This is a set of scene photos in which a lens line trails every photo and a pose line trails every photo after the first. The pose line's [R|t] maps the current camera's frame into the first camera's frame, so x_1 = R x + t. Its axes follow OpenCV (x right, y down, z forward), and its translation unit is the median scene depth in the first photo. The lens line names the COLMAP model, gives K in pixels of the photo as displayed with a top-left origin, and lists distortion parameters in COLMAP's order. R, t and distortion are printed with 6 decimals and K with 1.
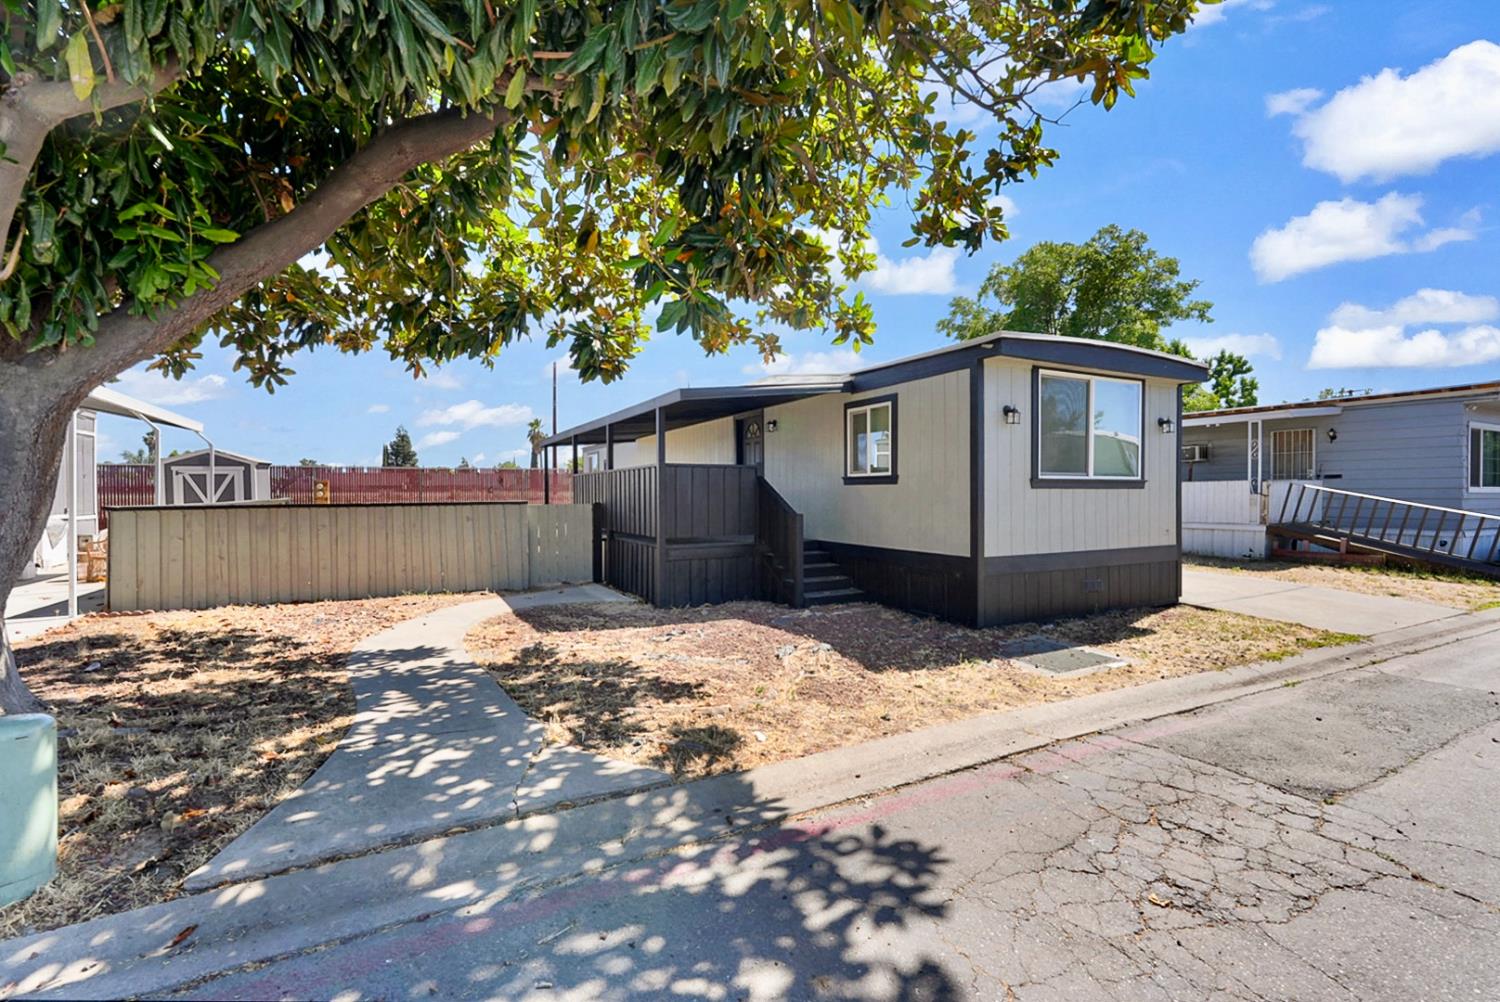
lens RADIAL K [[666.9, 0, 749.7], [0, 666.9, 499.2], [0, 0, 1]] dist [-0.005103, 0.002177]
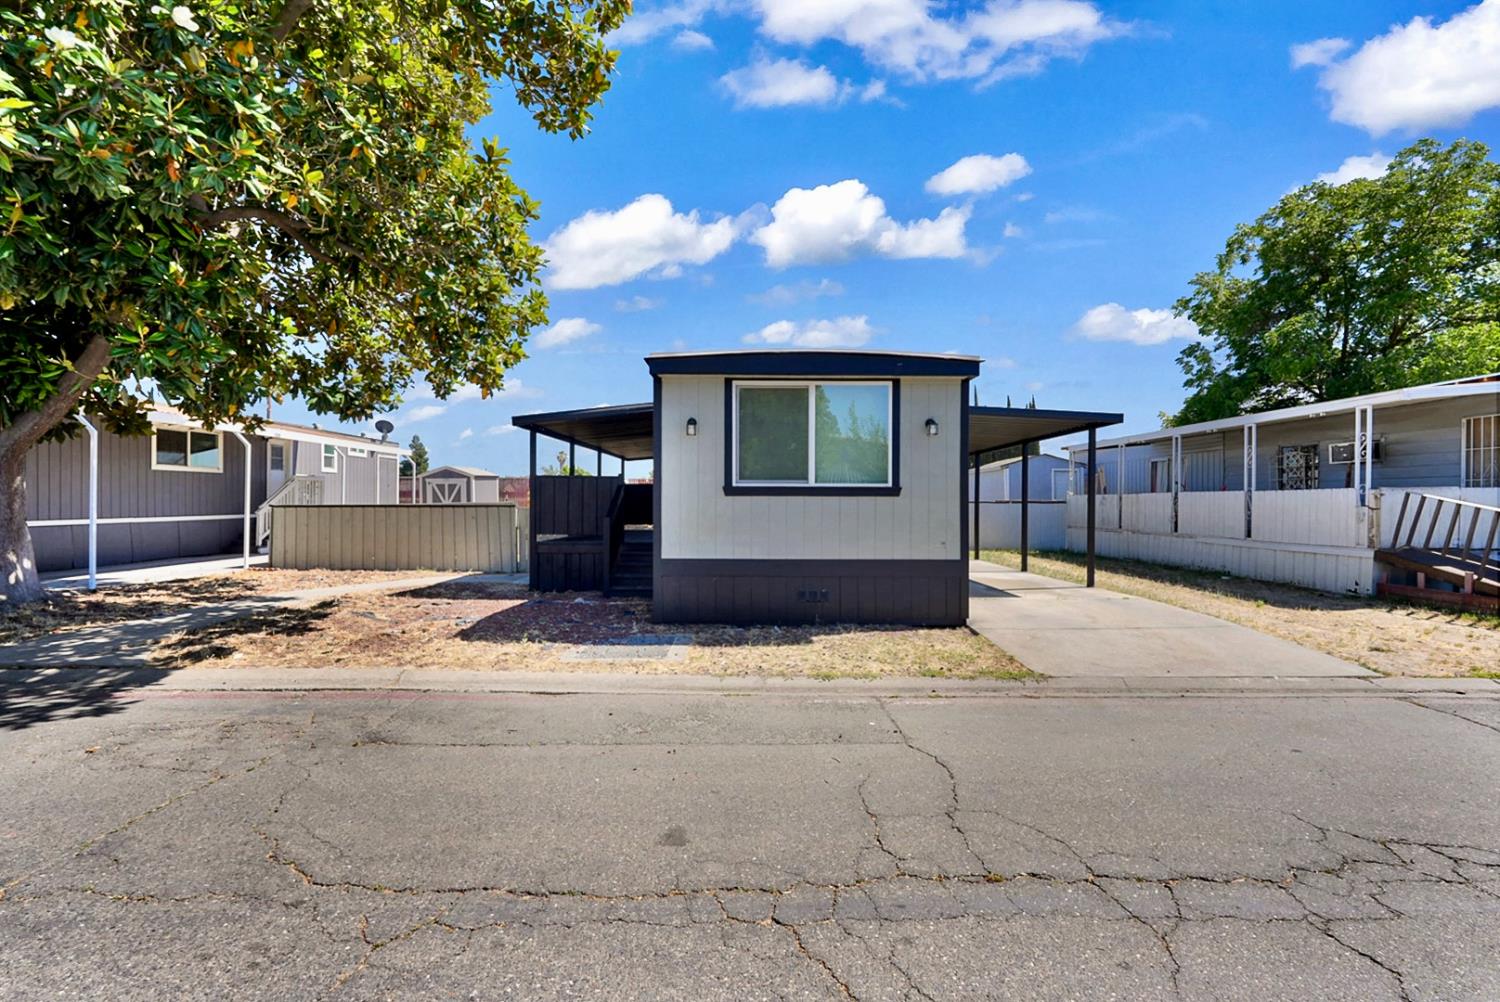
lens RADIAL K [[666.9, 0, 762.2], [0, 666.9, 496.5], [0, 0, 1]] dist [-0.005103, 0.002177]
pose [[0.893011, 0.005559, -0.450001, 0.508921], [-0.012732, 0.999836, -0.012915, -0.001042], [0.449855, 0.017262, 0.892935, 0.052681]]
